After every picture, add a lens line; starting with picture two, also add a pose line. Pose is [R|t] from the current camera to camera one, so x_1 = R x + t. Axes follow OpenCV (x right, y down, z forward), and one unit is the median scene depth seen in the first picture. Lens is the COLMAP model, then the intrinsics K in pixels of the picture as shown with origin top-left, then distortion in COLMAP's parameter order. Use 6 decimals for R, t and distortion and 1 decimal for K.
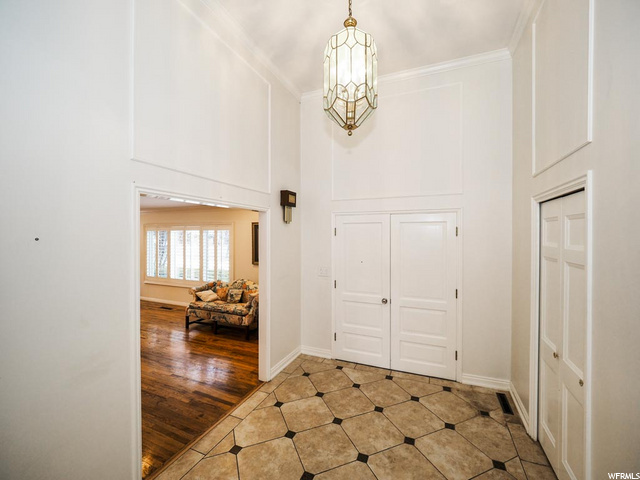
lens RADIAL K [[267.2, 0, 318.5], [0, 267.2, 237.8], [0, 0, 1]] dist [0.002718, 0.000643]
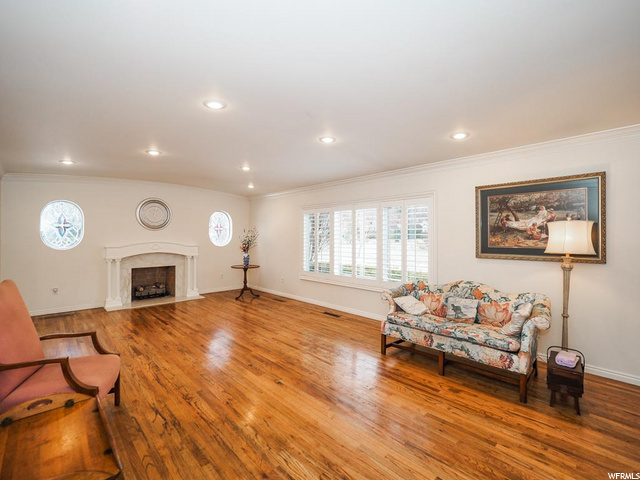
lens RADIAL K [[299.9, 0, 319.4], [0, 299.9, 239.0], [0, 0, 1]] dist [0.003563, 0.000660]
pose [[0.916333, 0.001192, -0.400415, -0.340524], [0.002450, 0.999960, 0.008585, 0.058836], [0.400409, -0.008848, 0.916294, 0.284996]]
